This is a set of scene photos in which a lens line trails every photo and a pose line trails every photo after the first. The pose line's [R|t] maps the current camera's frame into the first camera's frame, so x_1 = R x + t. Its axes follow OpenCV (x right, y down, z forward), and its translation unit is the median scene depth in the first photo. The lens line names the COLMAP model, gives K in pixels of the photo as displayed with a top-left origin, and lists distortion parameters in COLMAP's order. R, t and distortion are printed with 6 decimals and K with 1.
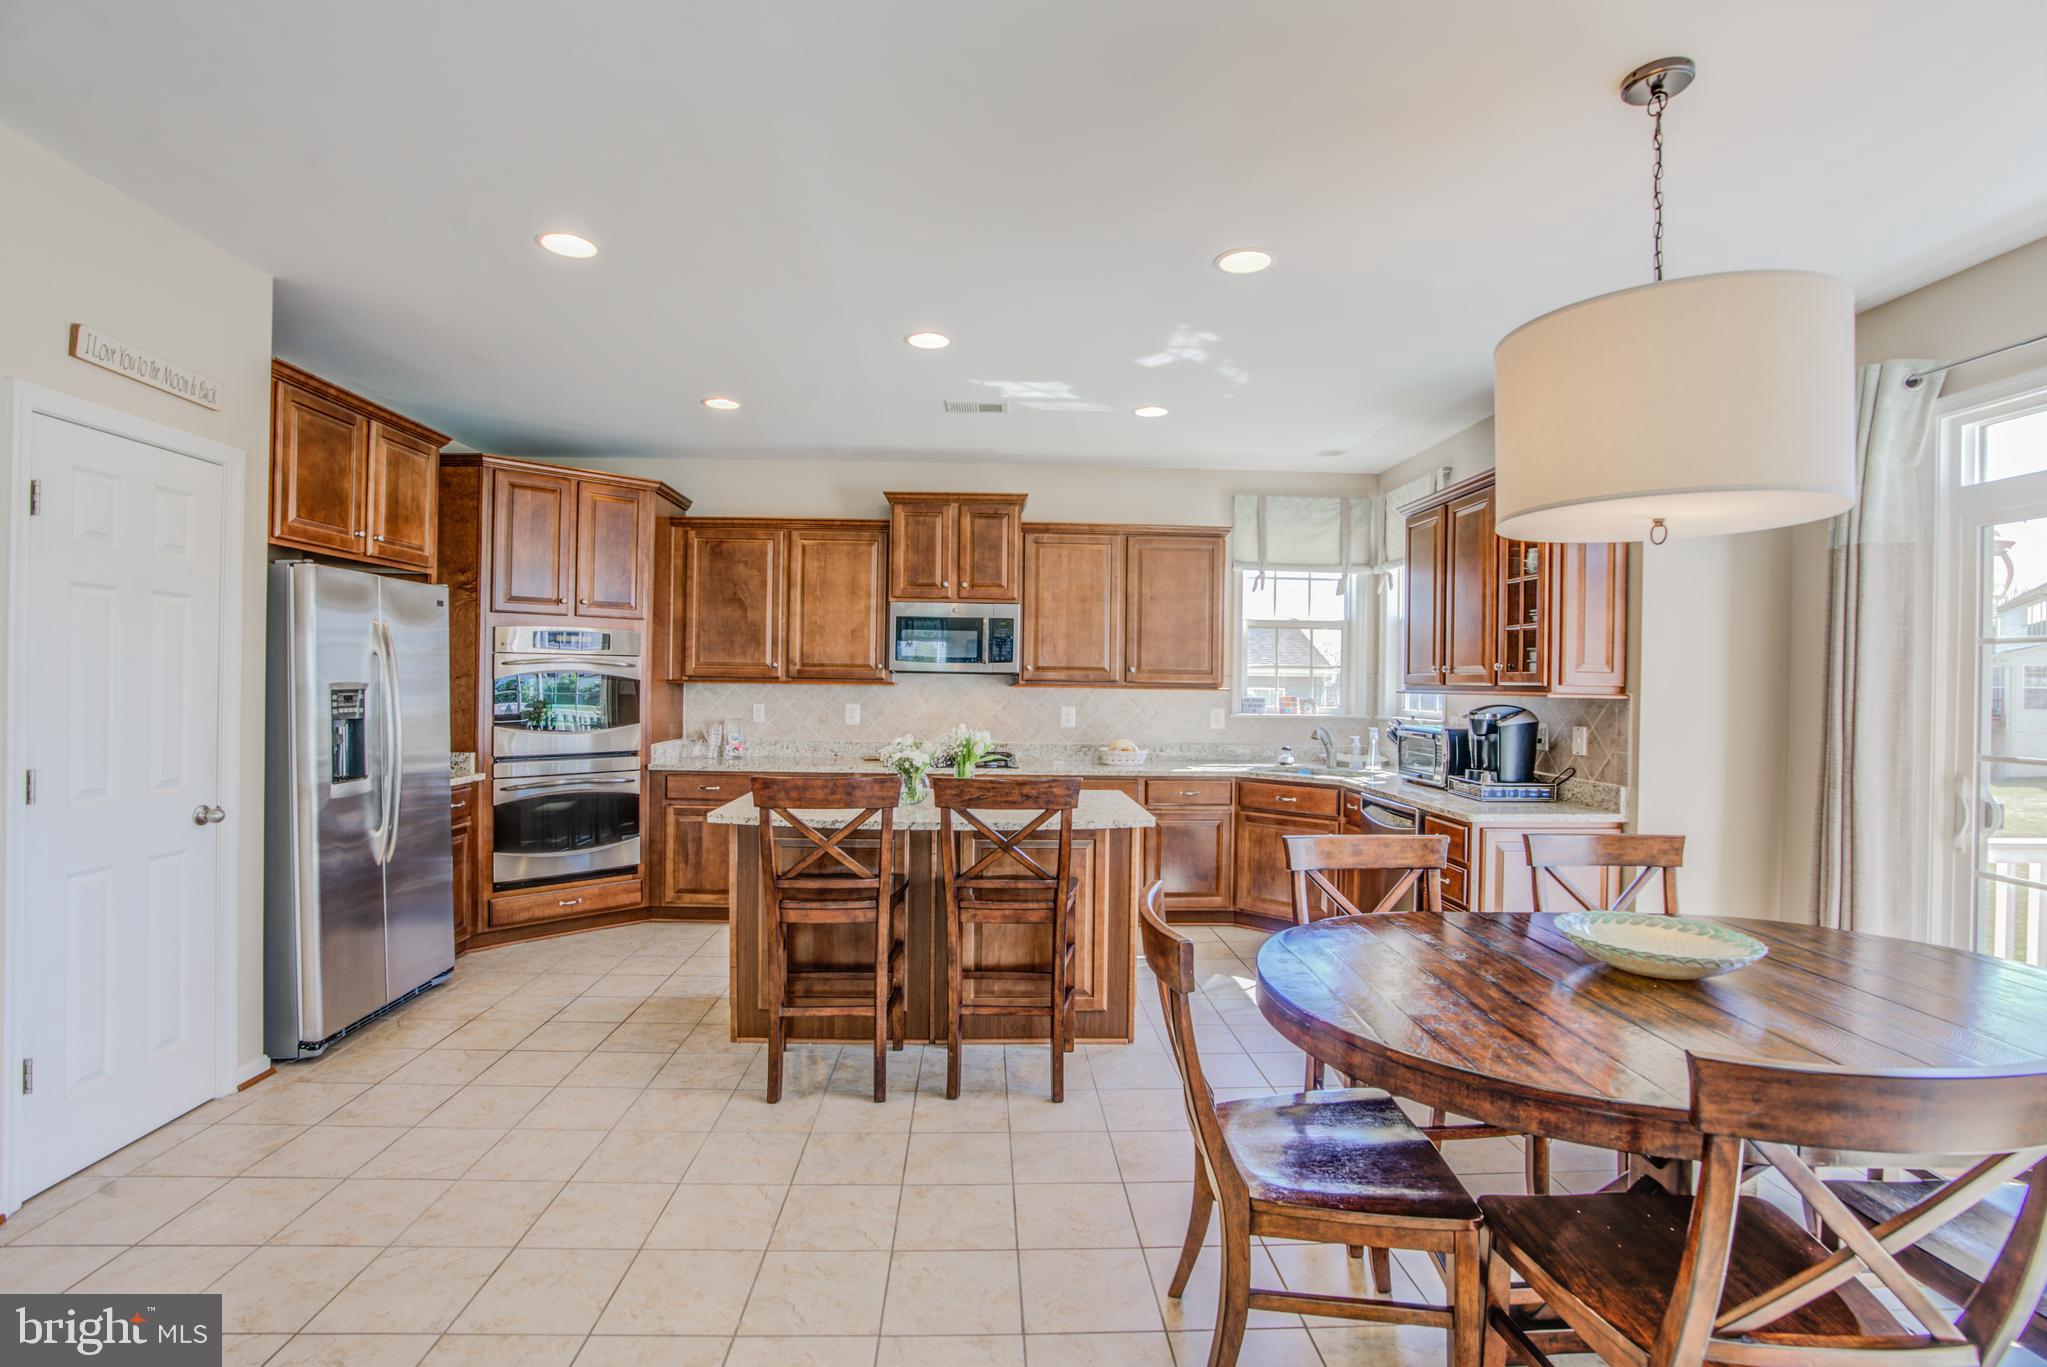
lens RADIAL K [[957.6, 0, 1003.6], [0, 957.6, 689.9], [0, 0, 1]] dist [-0.040765, 0.009997]
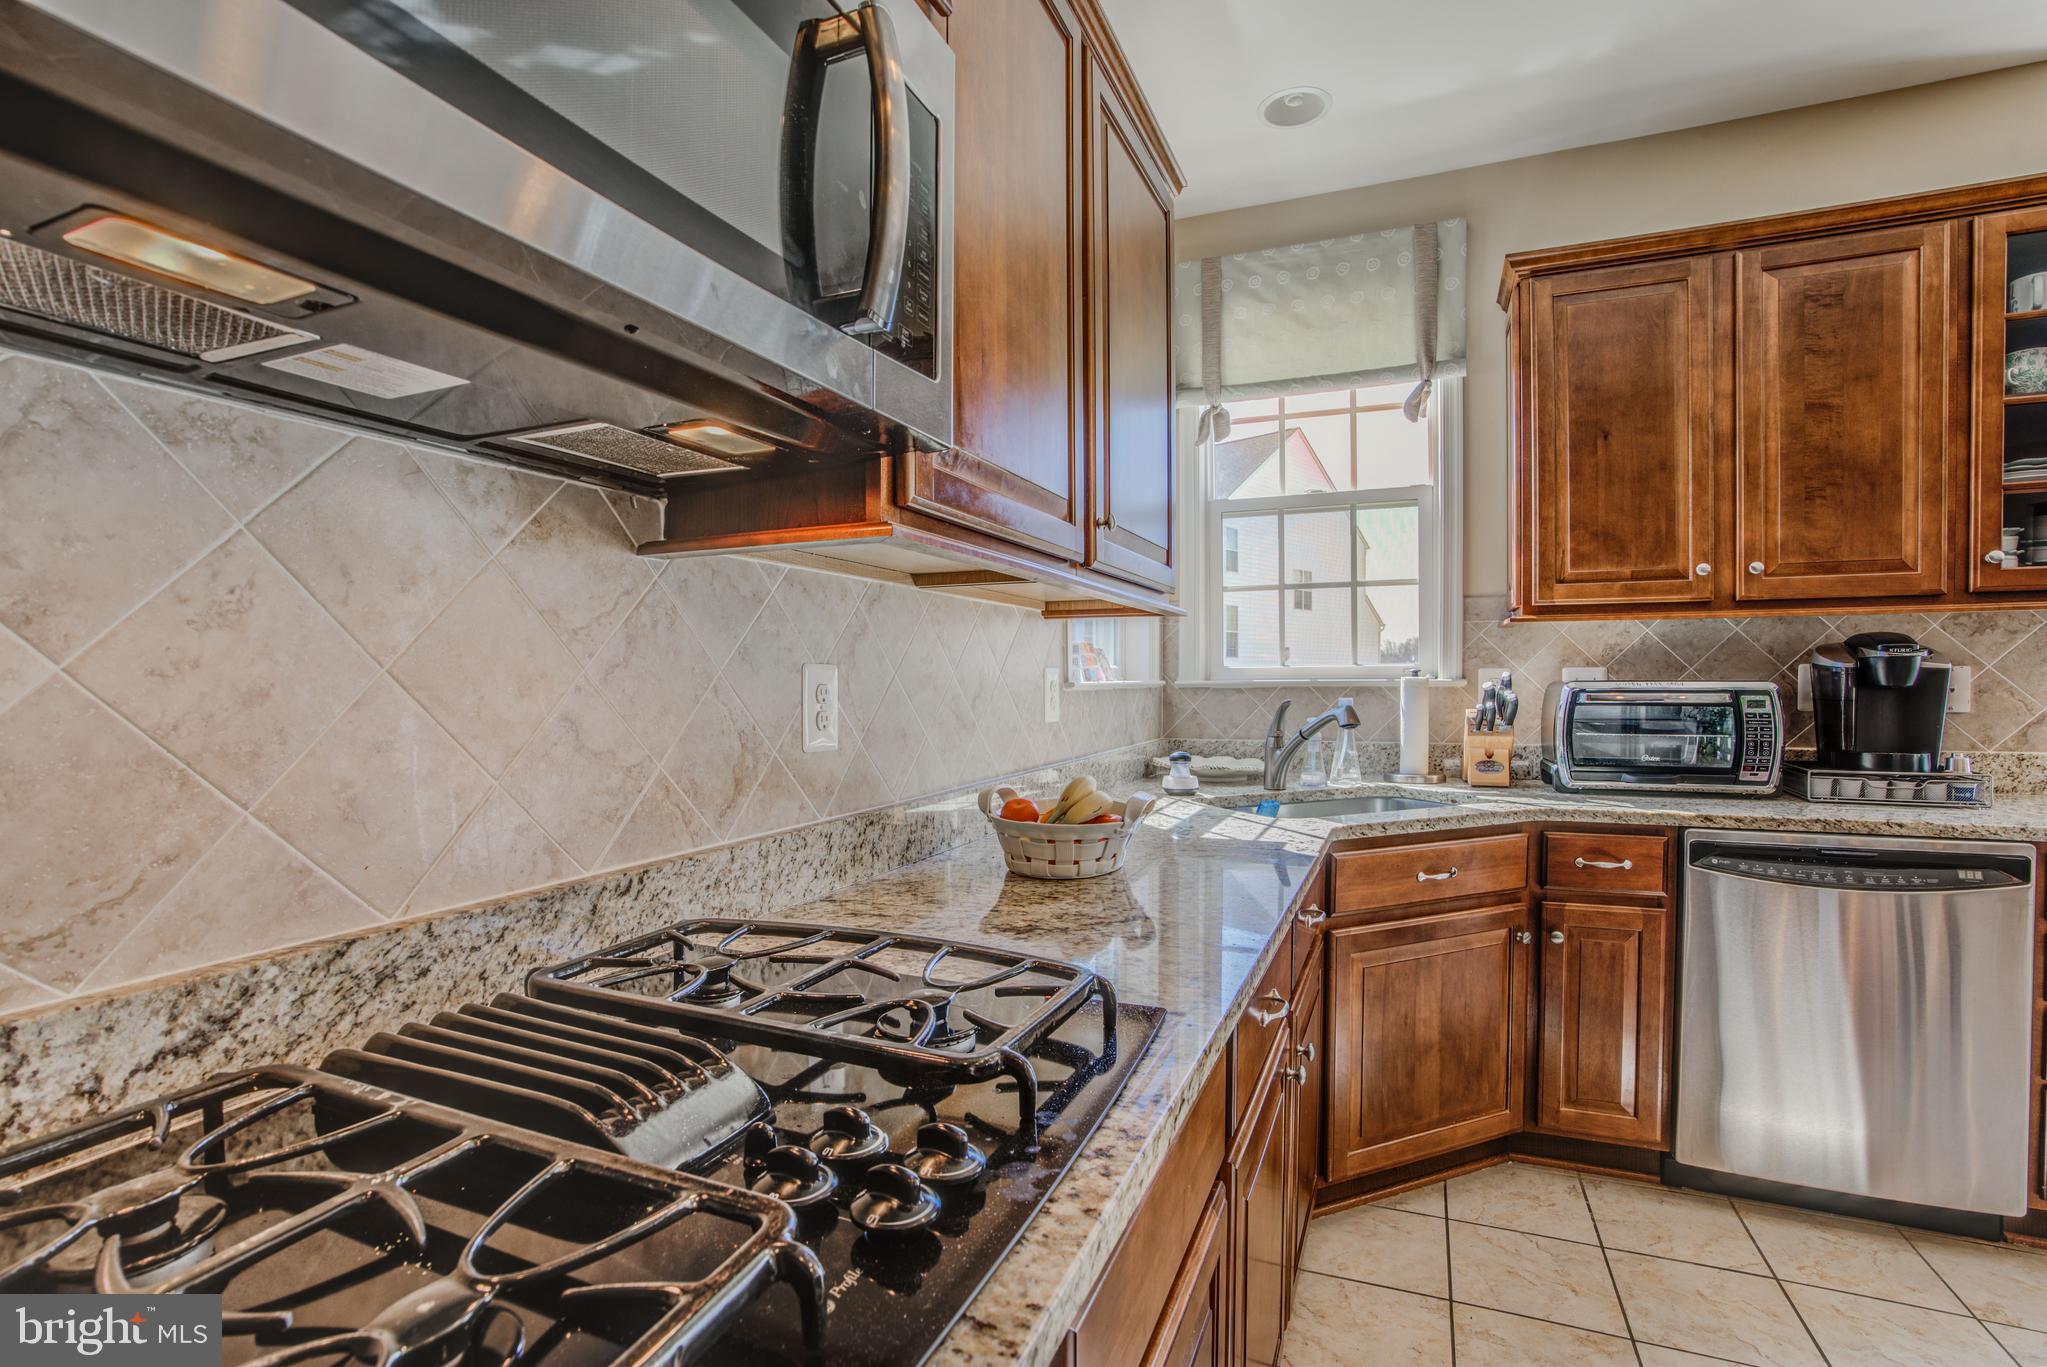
lens RADIAL K [[957.6, 0, 1009.3], [0, 957.6, 698.5], [0, 0, 1]] dist [-0.040765, 0.009997]
pose [[0.414713, -0.032818, 0.909360, -0.138346], [0.020244, 0.999435, 0.026837, 0.021931], [-0.909727, 0.007280, 0.415143, 0.927010]]
